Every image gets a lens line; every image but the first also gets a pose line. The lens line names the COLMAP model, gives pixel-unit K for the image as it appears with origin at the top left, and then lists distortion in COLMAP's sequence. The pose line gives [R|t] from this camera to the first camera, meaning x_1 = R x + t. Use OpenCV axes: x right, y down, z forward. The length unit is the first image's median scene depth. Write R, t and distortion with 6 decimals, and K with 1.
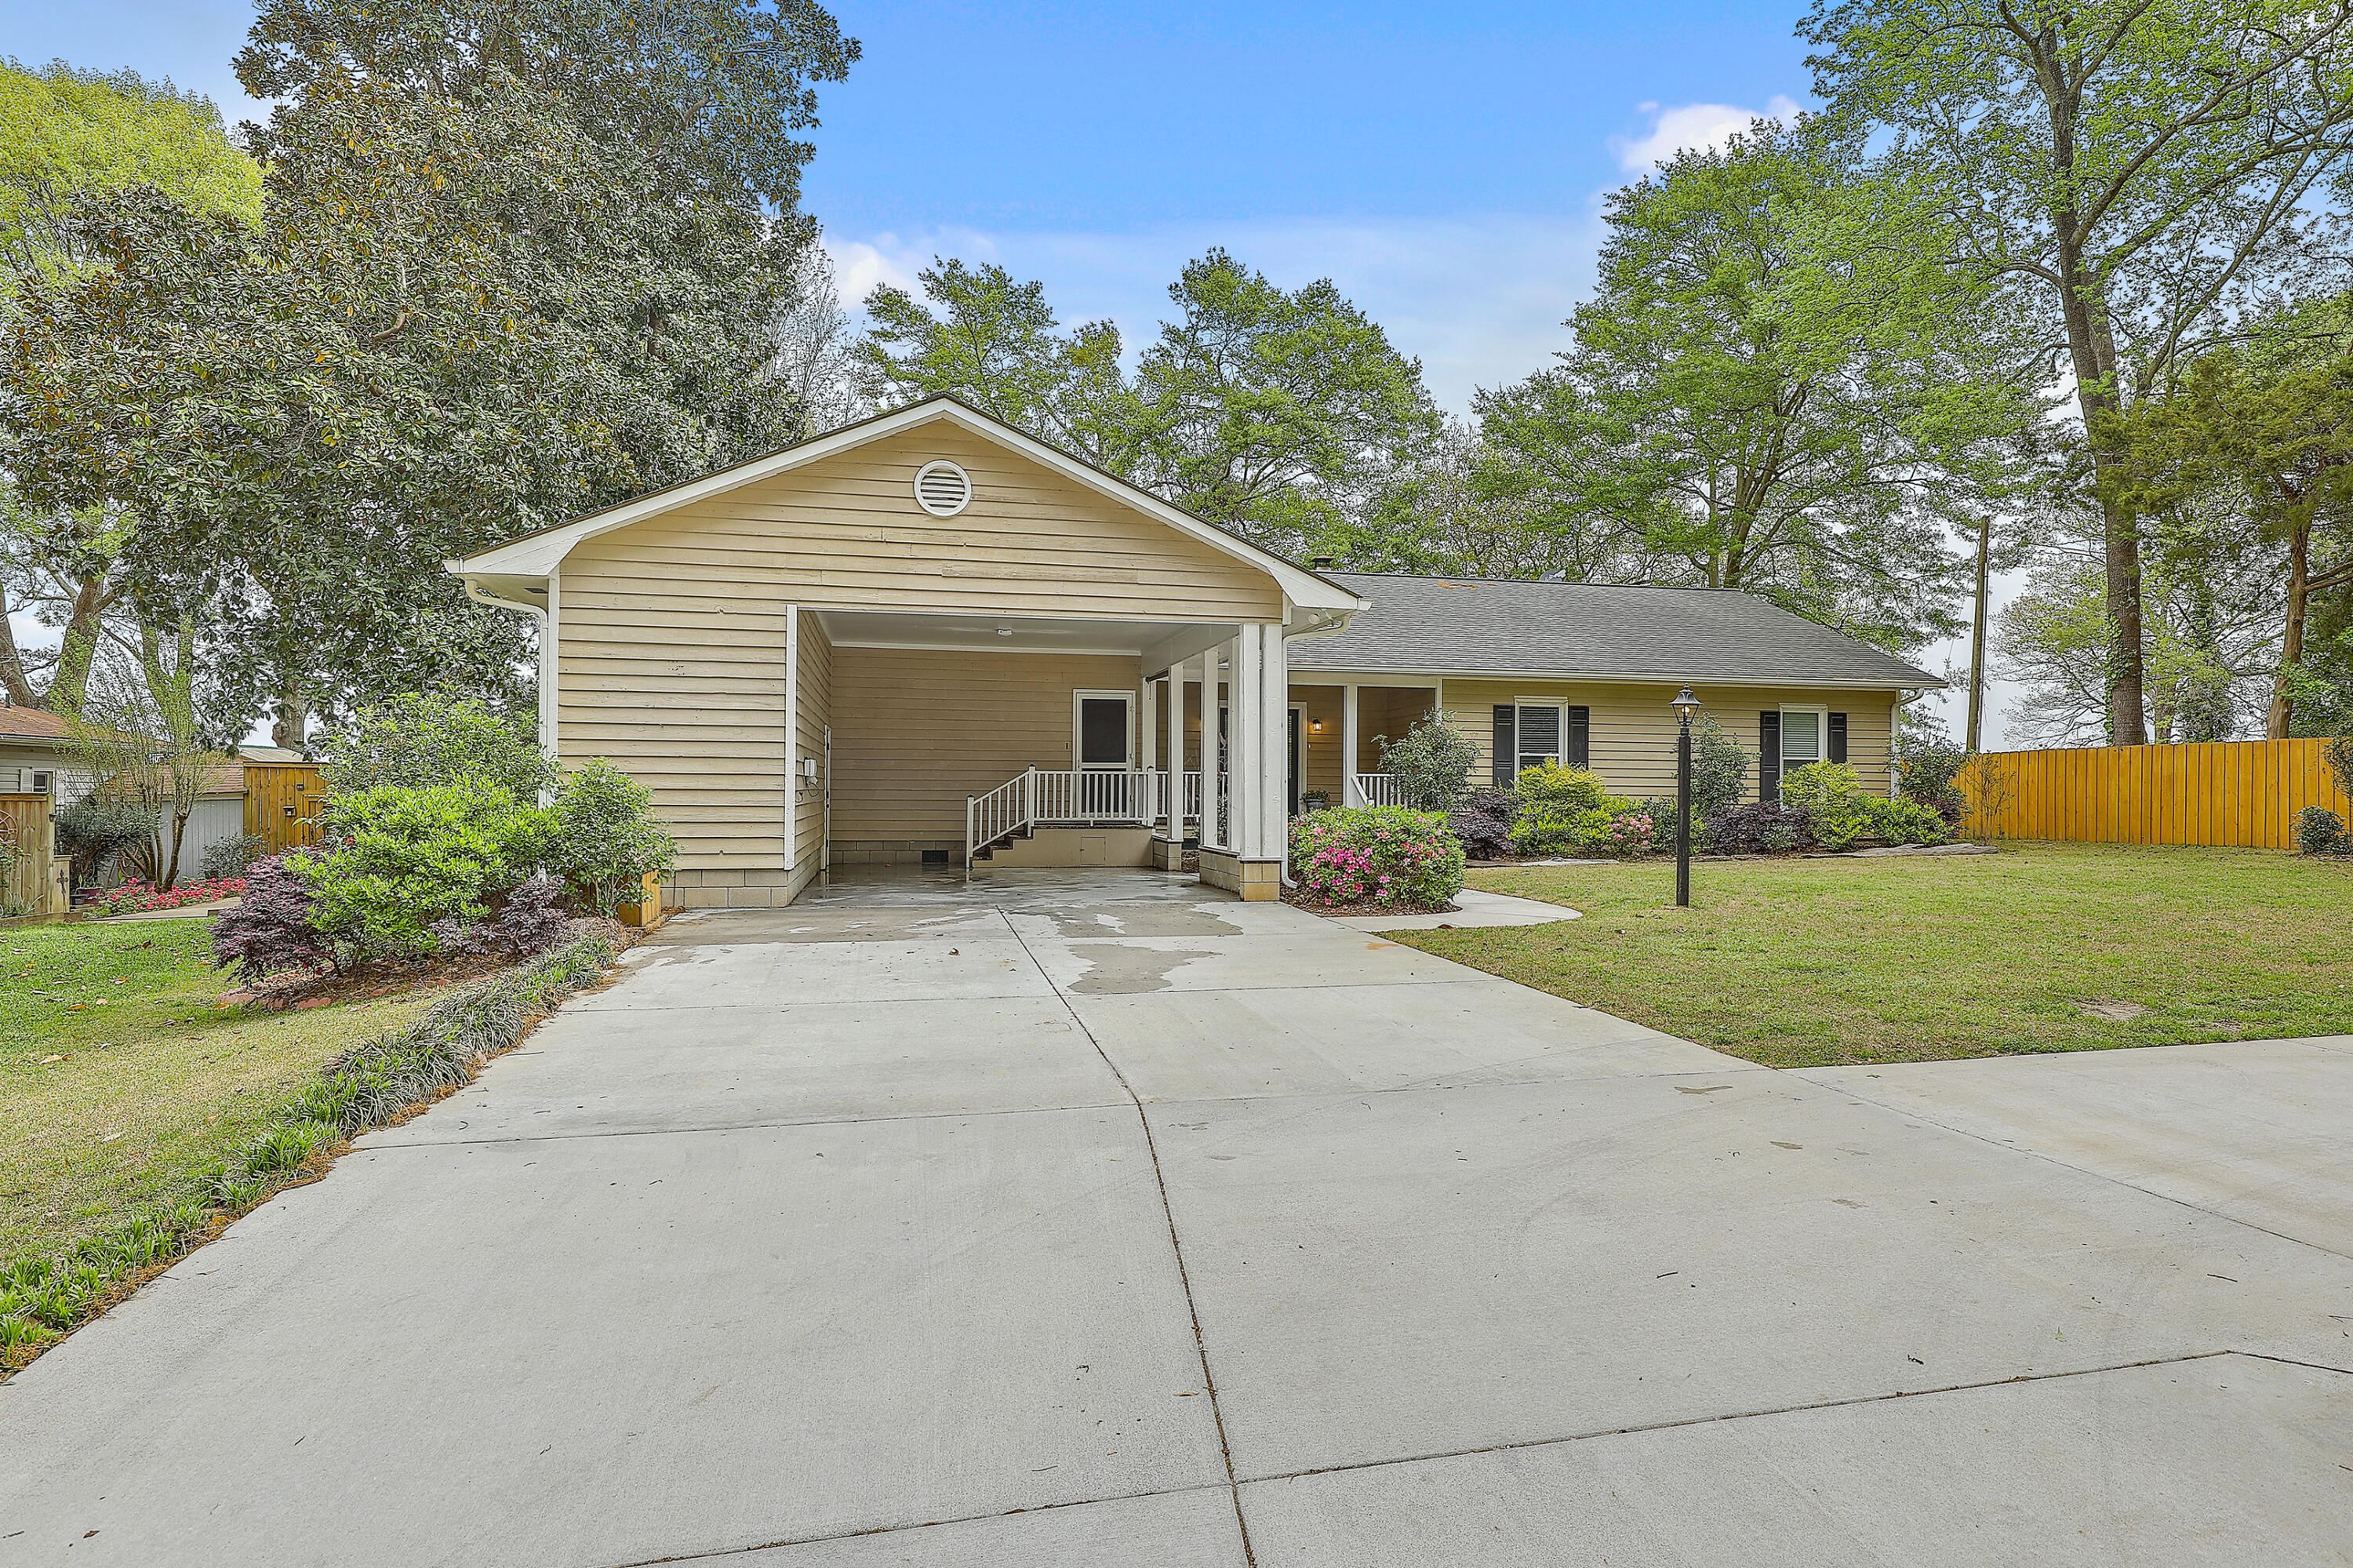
lens RADIAL K [[1335.8, 0, 1191.2], [0, 1335.8, 776.3], [0, 0, 1]] dist [0.007483, -0.001508]
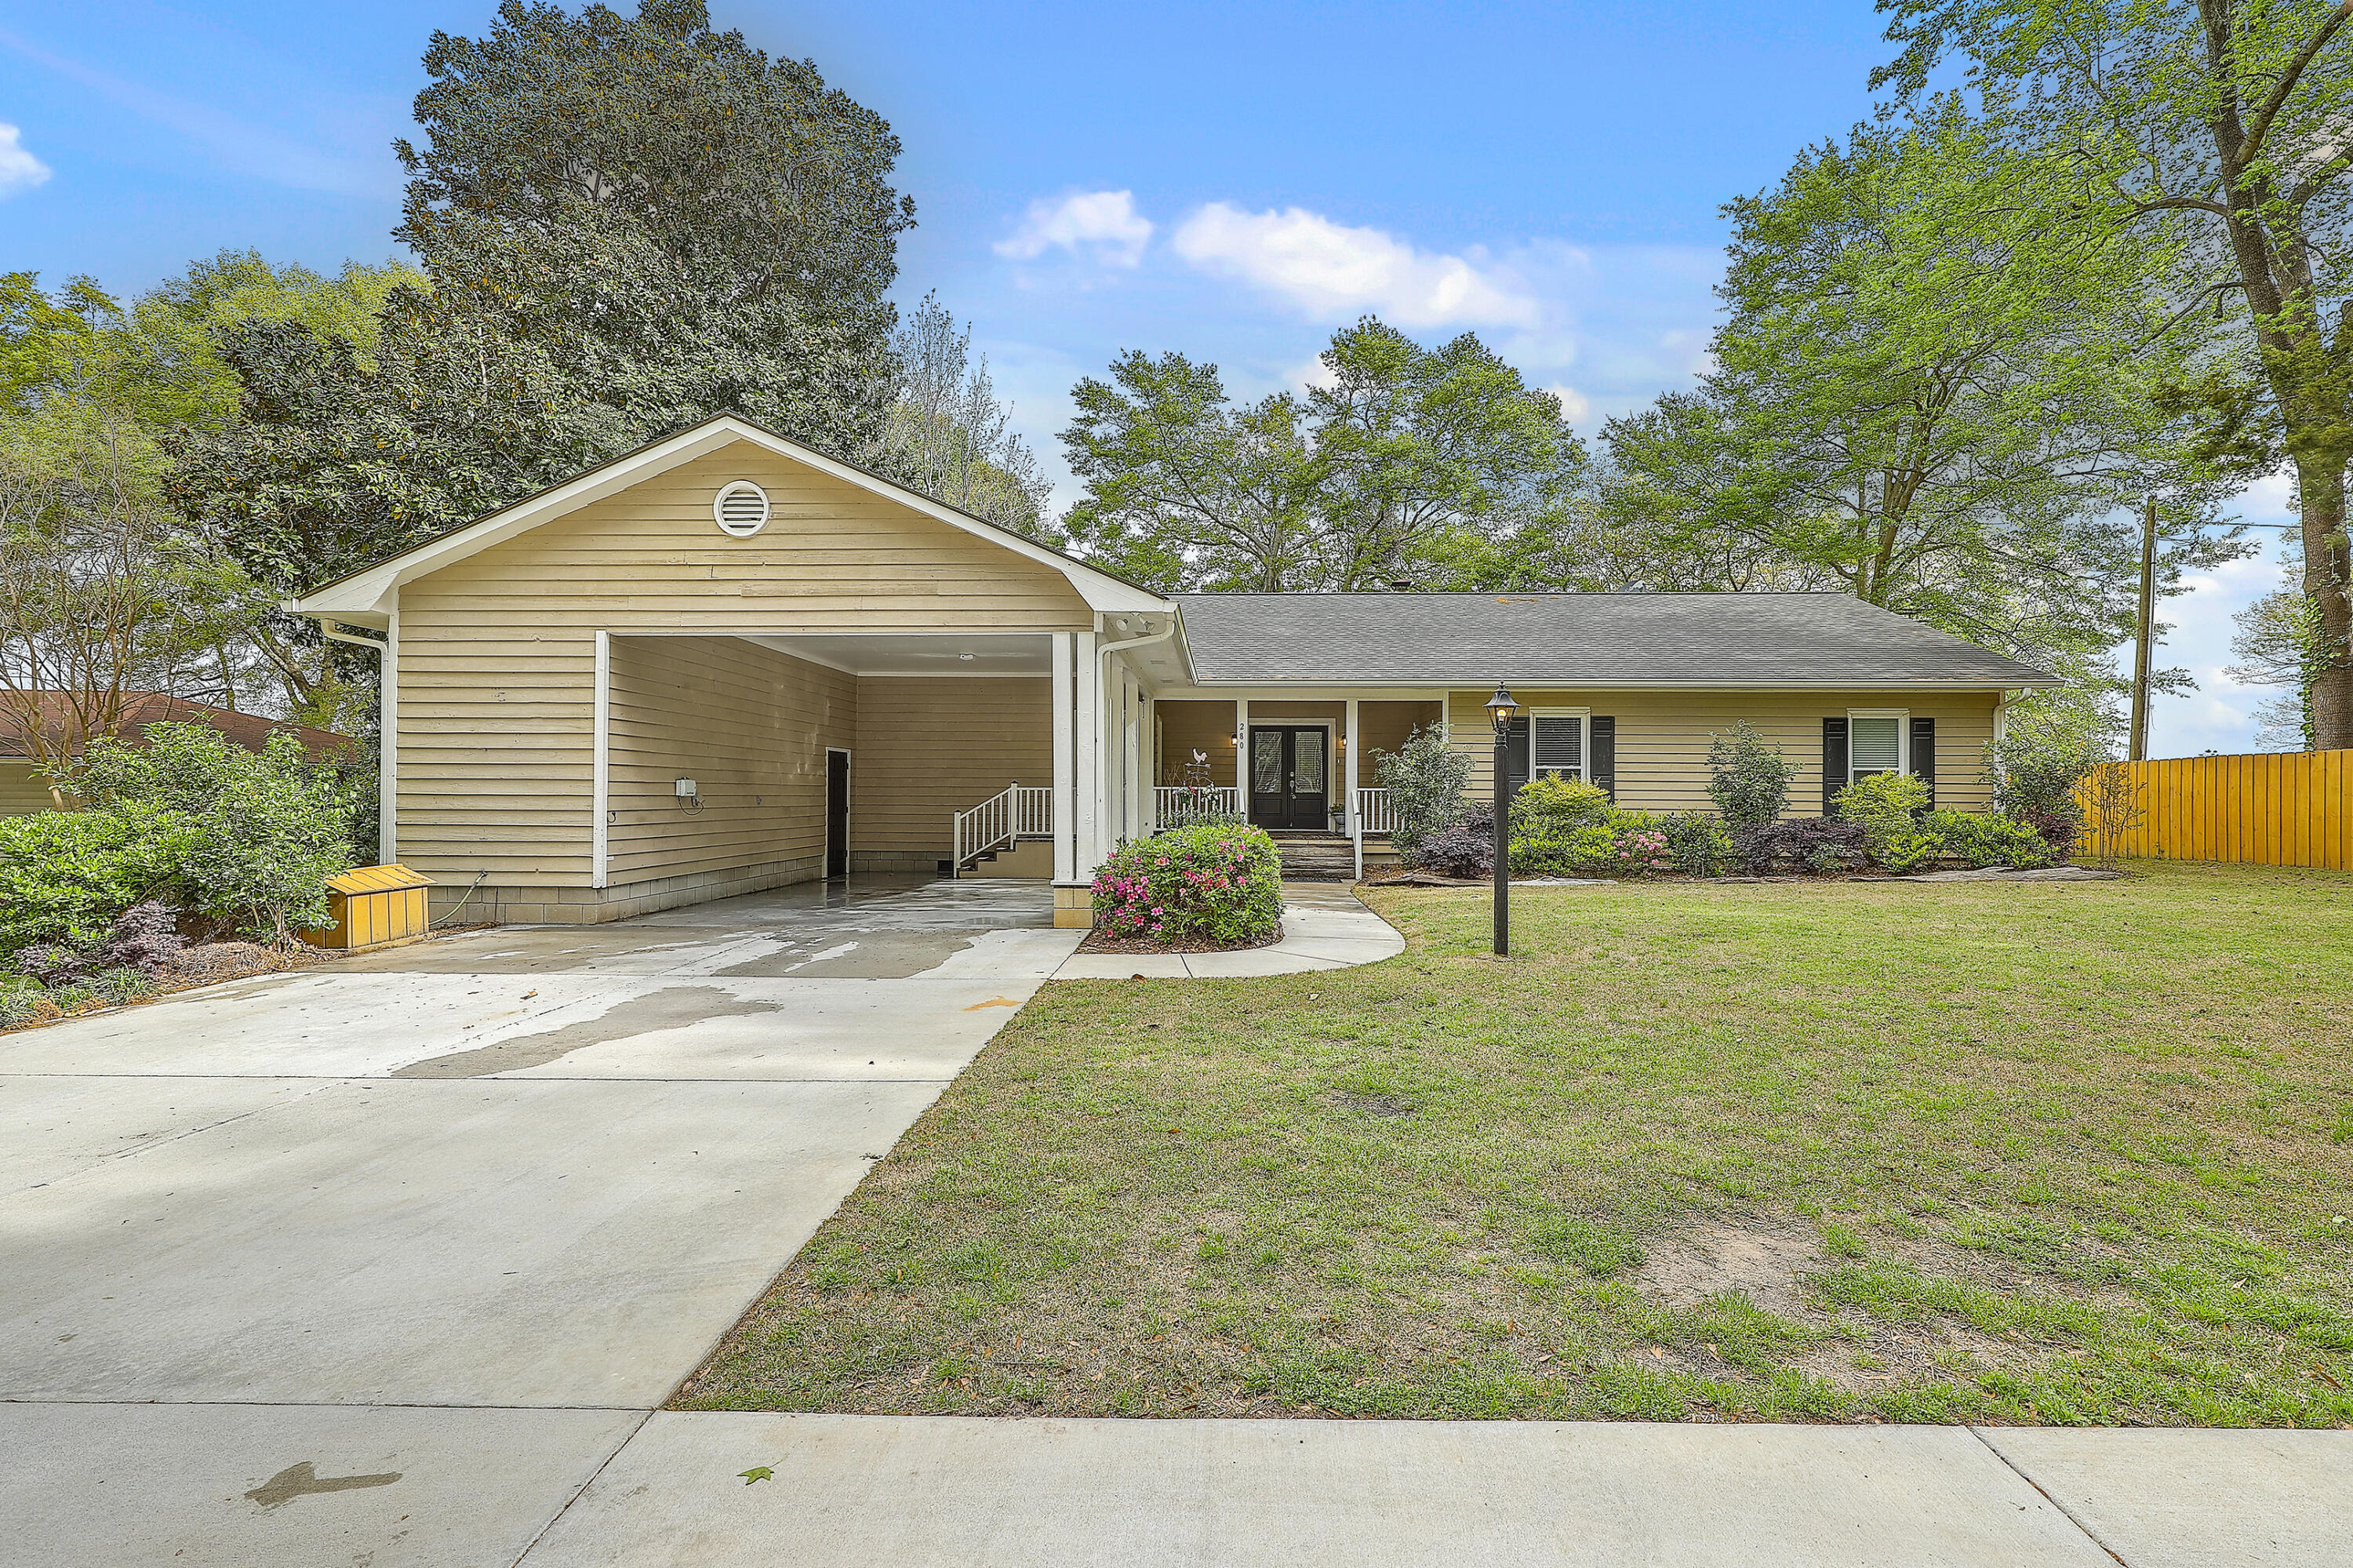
lens RADIAL K [[1073.3, 0, 1185.2], [0, 1073.3, 784.4], [0, 0, 1]] dist [0.003672, -0.002225]
pose [[0.965903, -0.004407, -0.258865, 0.216242], [0.004031, 0.999990, -0.001983, -0.003912], [0.258871, 0.000872, 0.965911, 0.195585]]
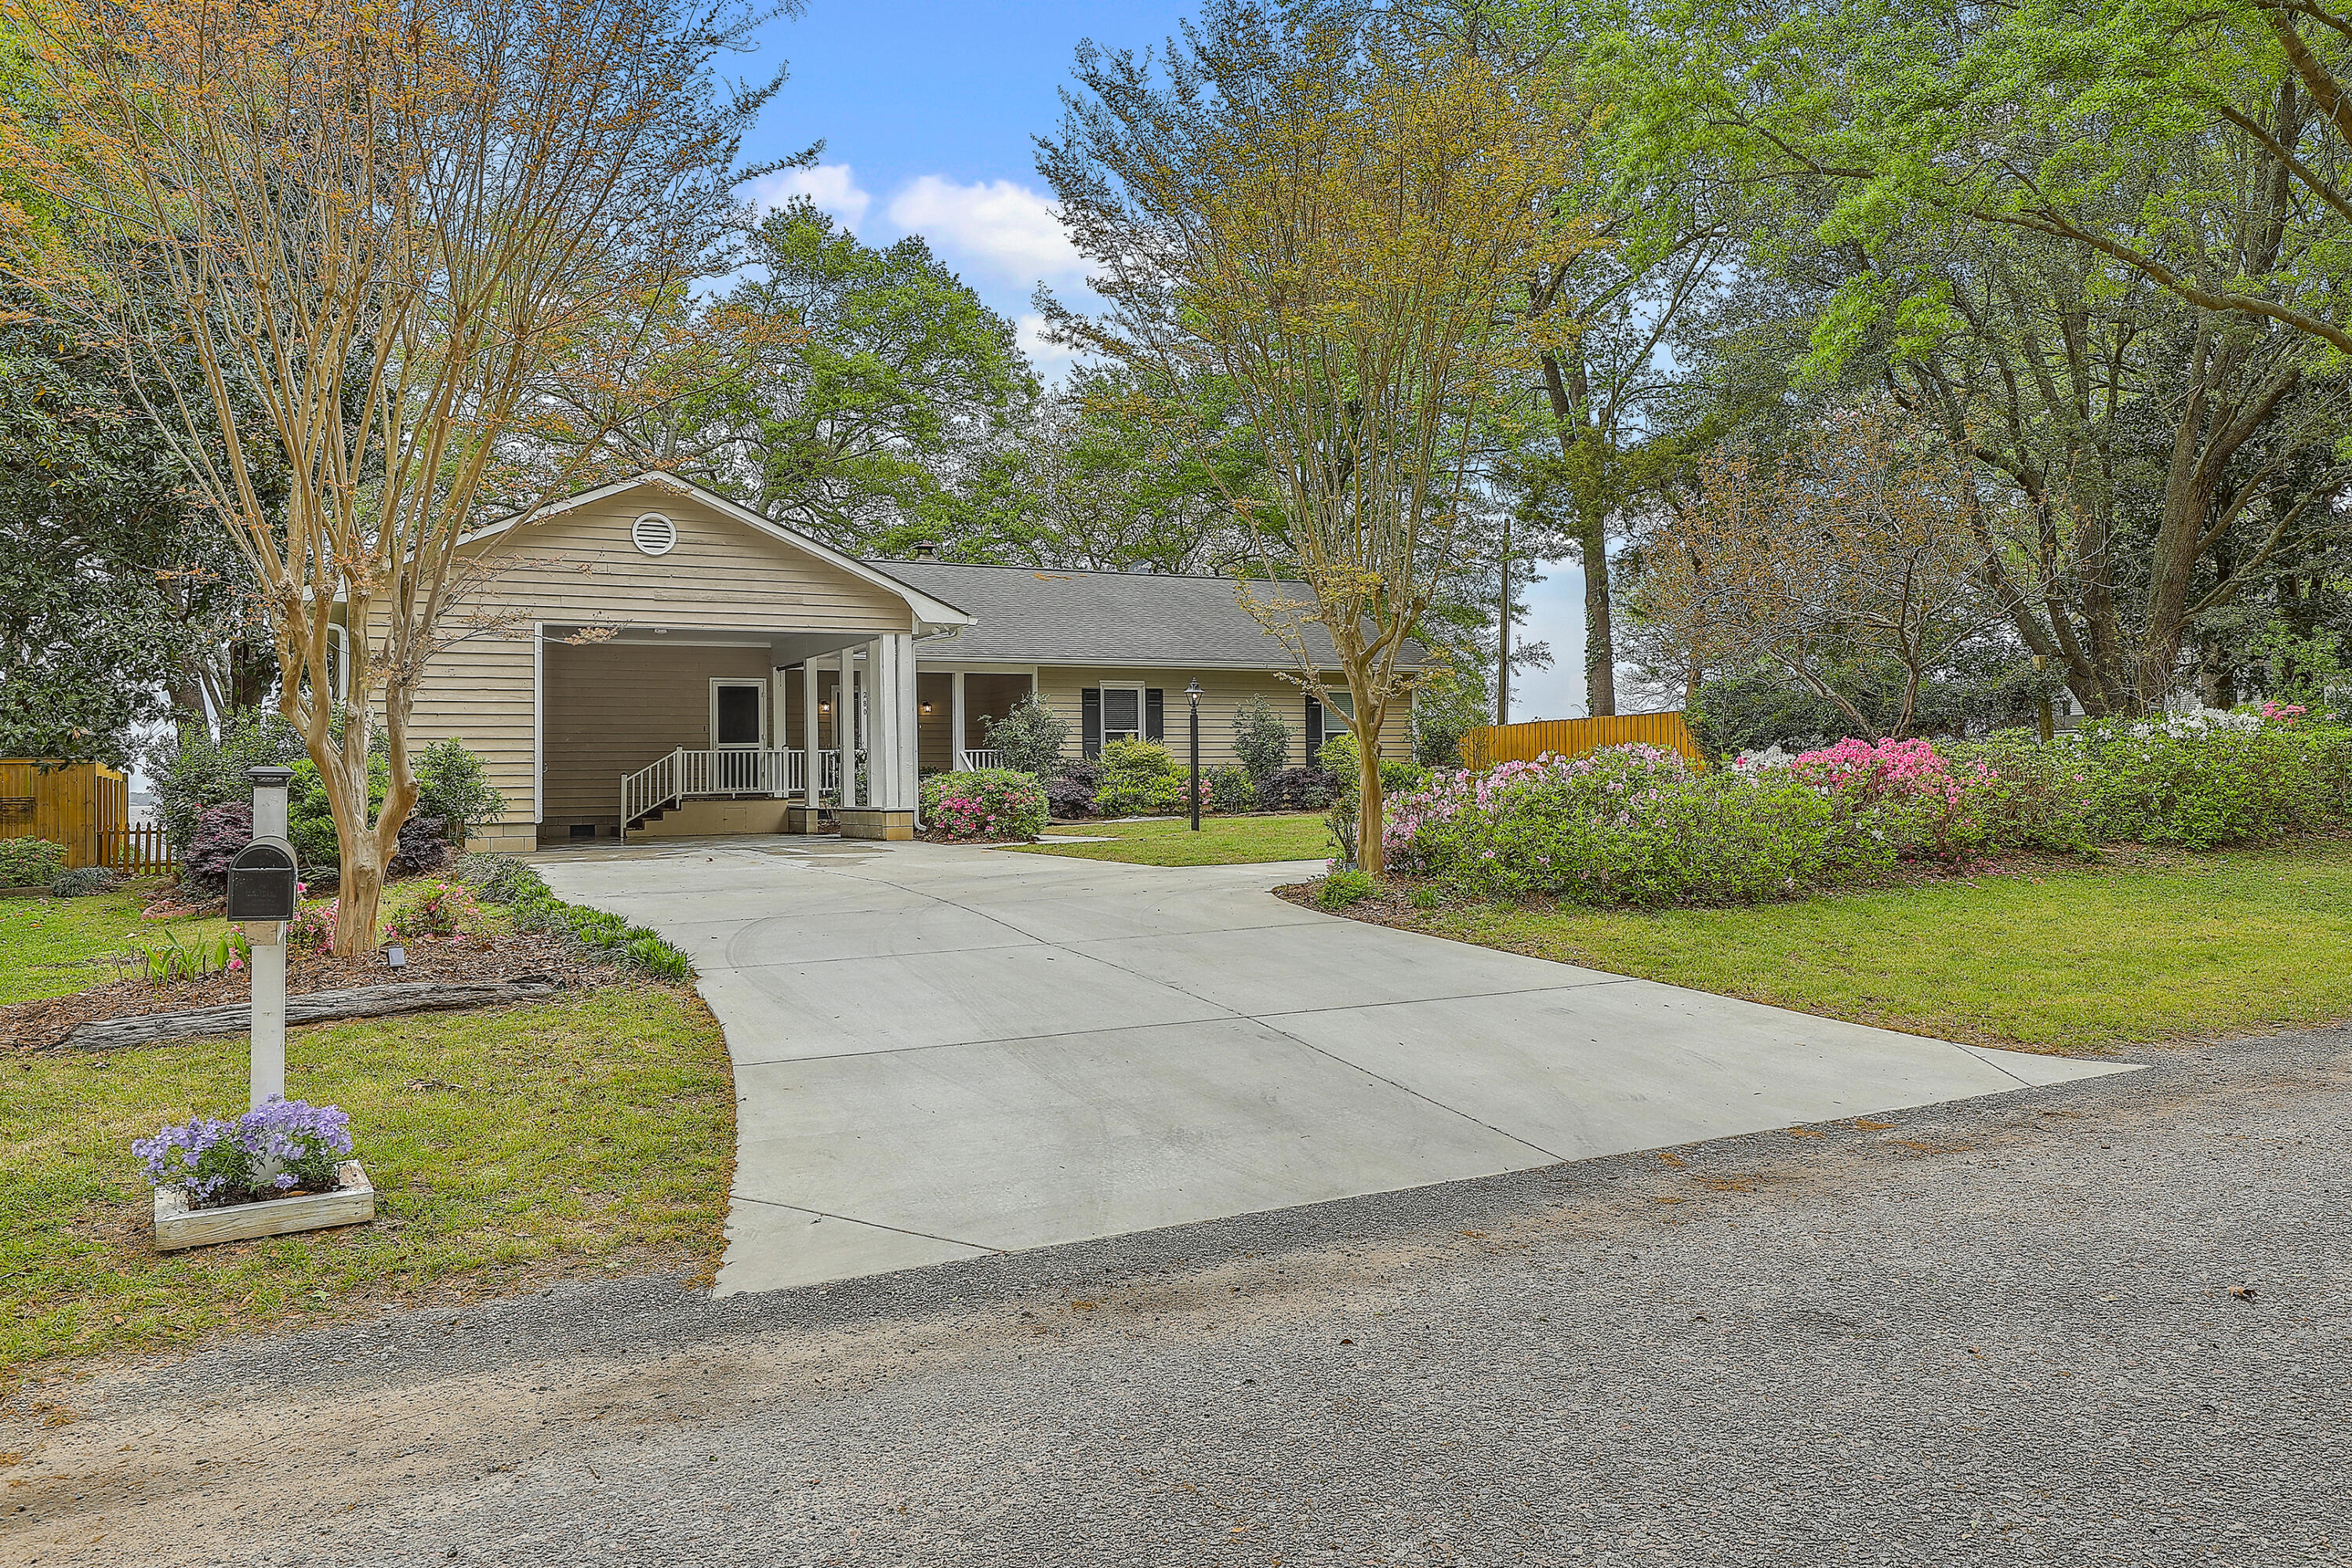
lens RADIAL K [[1744.5, 0, 1225.1], [0, 1744.5, 716.6], [0, 0, 1]] dist [0.000867, -0.000346]
pose [[0.960880, -0.011808, 0.276714, -0.077340], [0.020126, 0.999426, -0.027240, 0.015443], [-0.276234, 0.031744, 0.960566, -0.514136]]
